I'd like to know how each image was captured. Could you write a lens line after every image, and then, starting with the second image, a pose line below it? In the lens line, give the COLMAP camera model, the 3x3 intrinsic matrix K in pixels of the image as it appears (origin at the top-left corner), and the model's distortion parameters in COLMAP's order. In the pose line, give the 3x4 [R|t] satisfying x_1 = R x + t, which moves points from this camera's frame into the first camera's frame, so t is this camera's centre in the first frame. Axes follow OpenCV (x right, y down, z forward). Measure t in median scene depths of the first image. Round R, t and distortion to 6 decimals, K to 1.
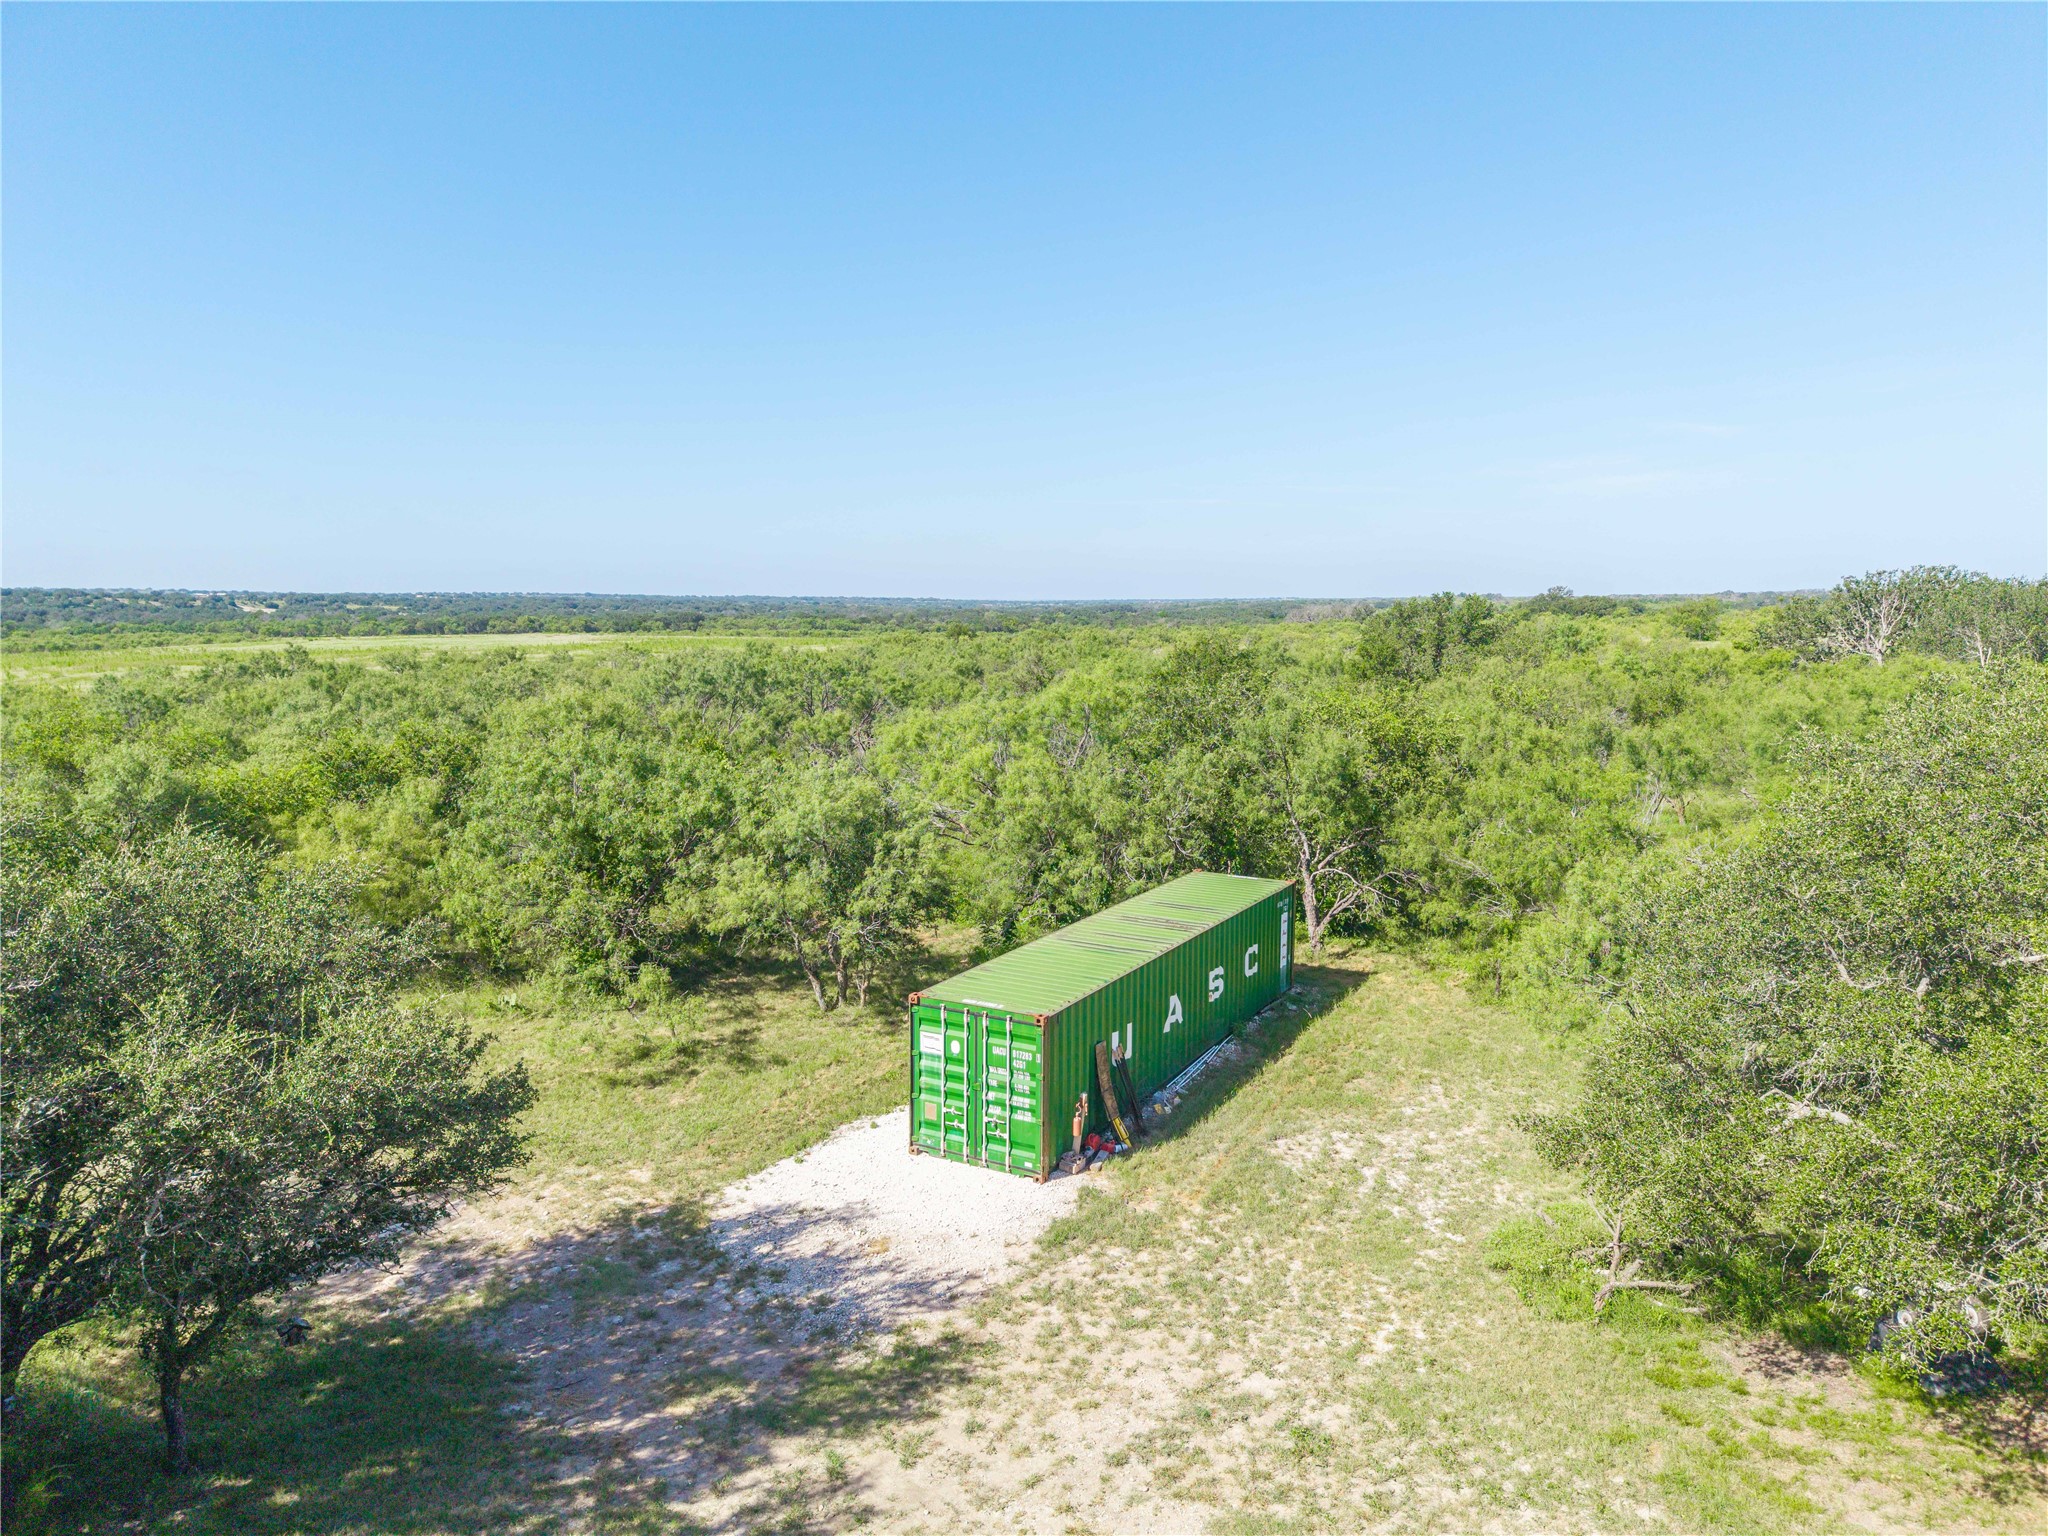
lens RADIAL K [[1388.8, 0, 1024.0], [0, 1388.8, 768.0], [0, 0, 1]] dist [0.031051, -0.024940]
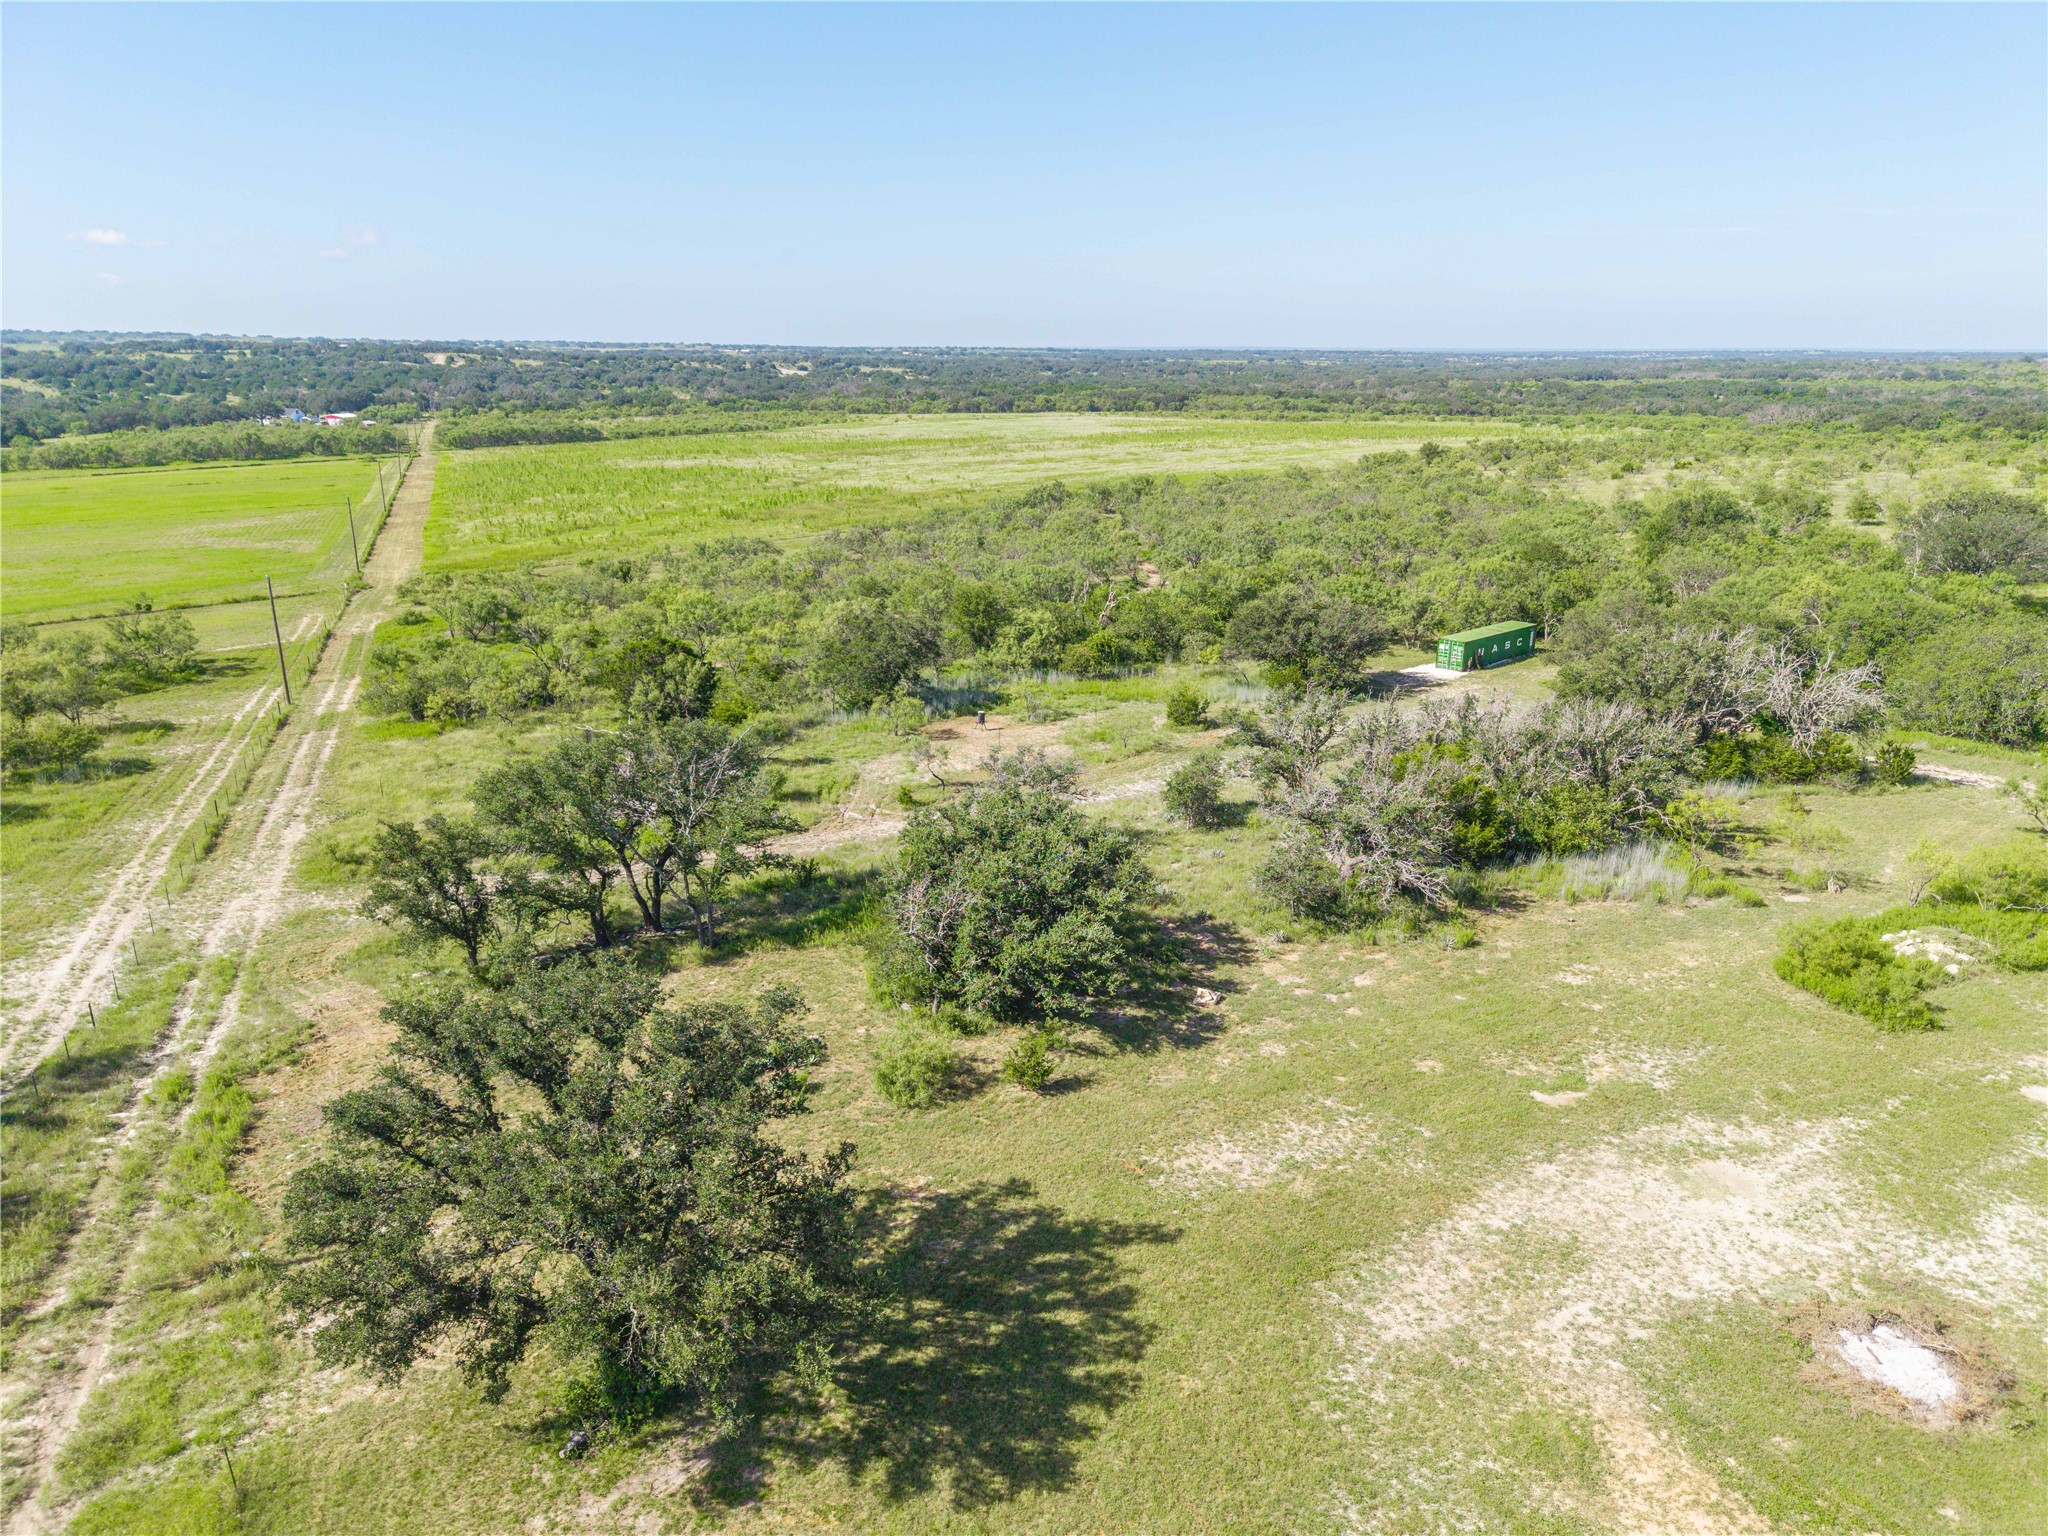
lens RADIAL K [[1388.8, 0, 1024.0], [0, 1388.8, 768.0], [0, 0, 1]] dist [0.031051, -0.024940]
pose [[0.951655, 0.091847, -0.293117, 0.011016], [-0.040431, 0.983402, 0.176880, -0.161041], [0.304497, -0.156478, 0.939572, -3.304457]]
